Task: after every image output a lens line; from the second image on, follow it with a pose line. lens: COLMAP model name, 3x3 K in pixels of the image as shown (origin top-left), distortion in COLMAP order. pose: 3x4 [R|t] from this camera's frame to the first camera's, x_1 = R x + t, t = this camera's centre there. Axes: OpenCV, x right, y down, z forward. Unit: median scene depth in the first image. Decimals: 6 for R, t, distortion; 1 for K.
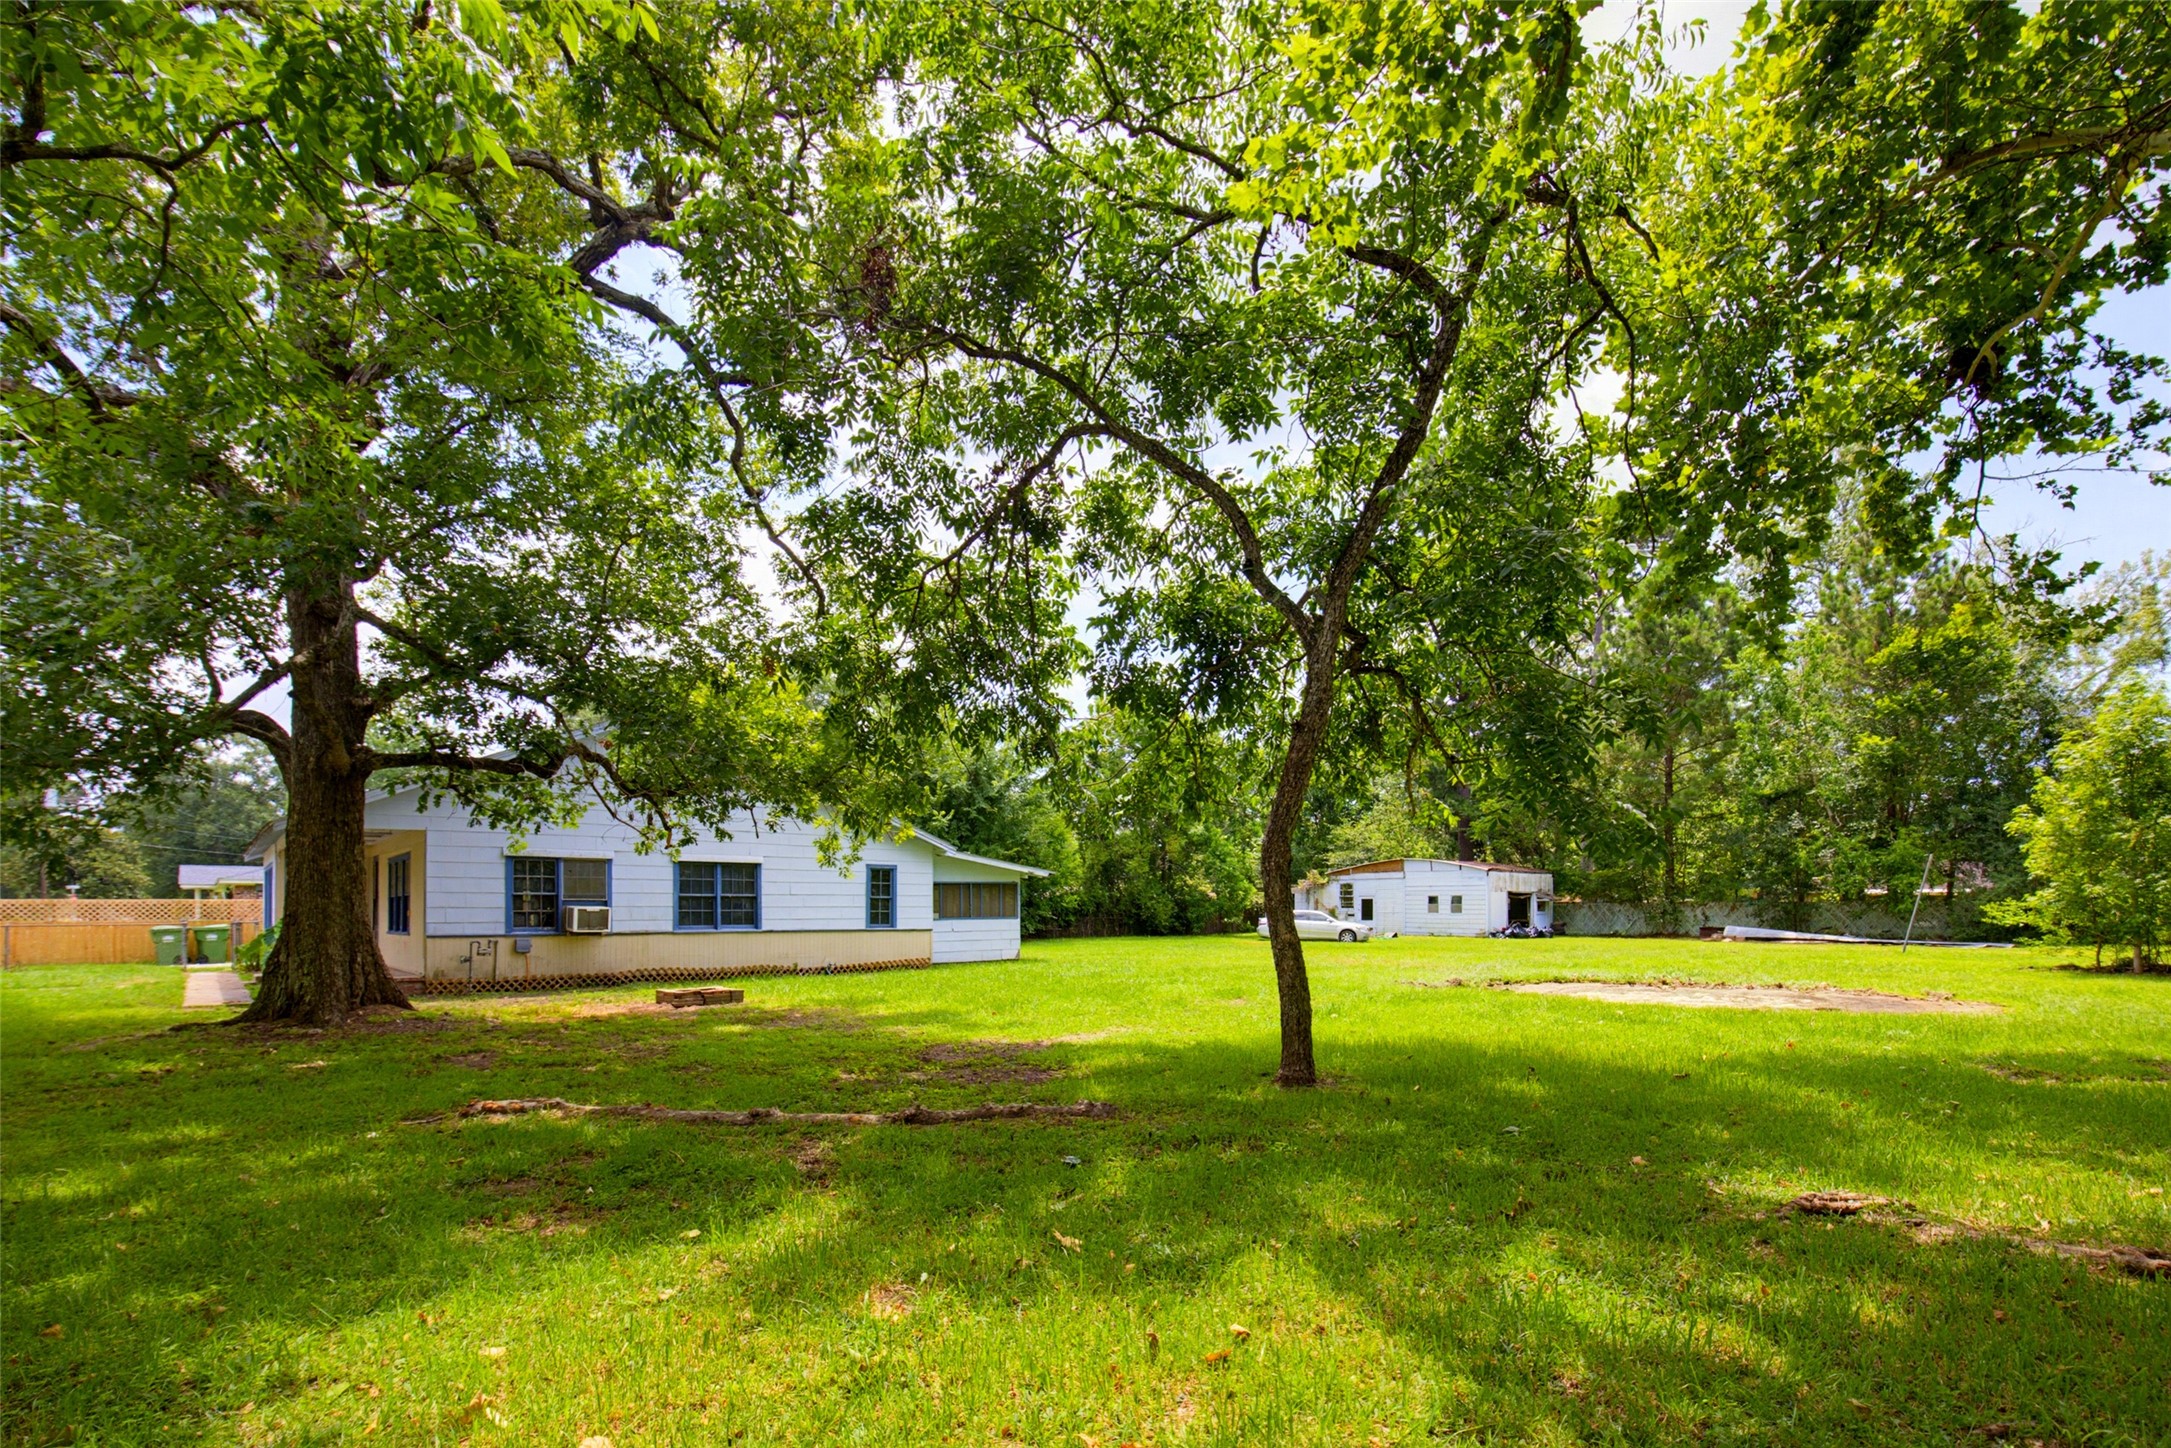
lens RADIAL K [[991.6, 0, 1084.5], [0, 991.6, 862.0], [0, 0, 1]] dist [-0.001304, -0.000594]
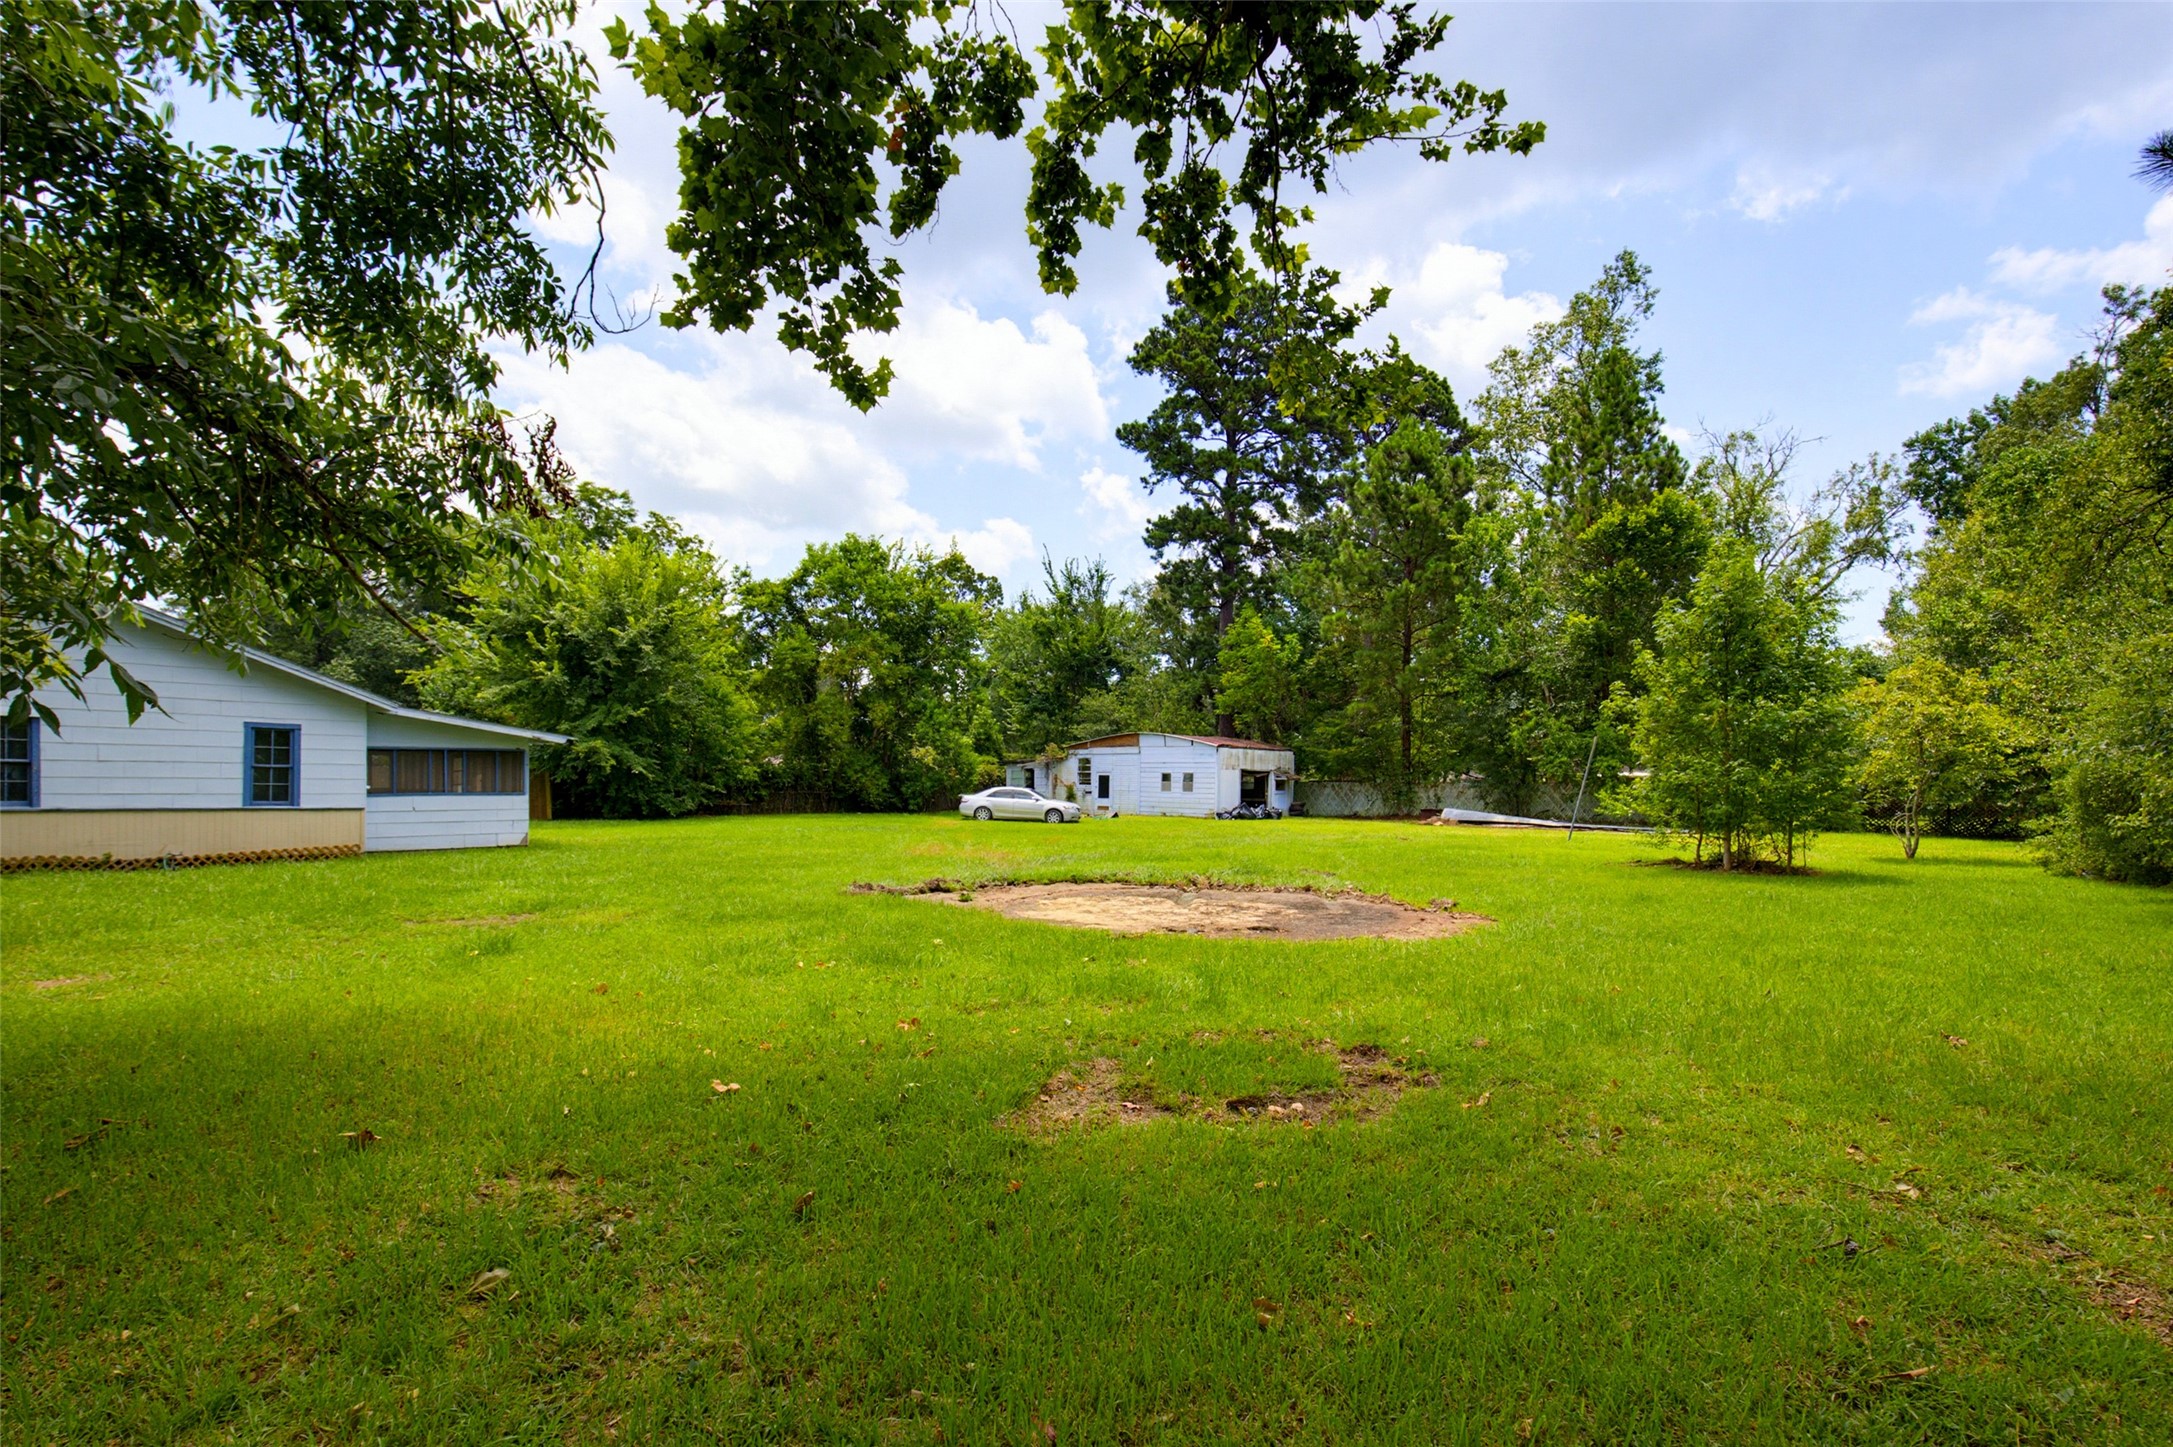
lens RADIAL K [[1017.2, 0, 1088.2], [0, 1017.2, 747.7], [0, 0, 1]] dist [0.001352, 0.000187]
pose [[0.989372, 0.017773, 0.144314, 0.159406], [-0.019787, 0.999726, 0.012530, -0.000001], [-0.144052, -0.015253, 0.989453, 0.076062]]
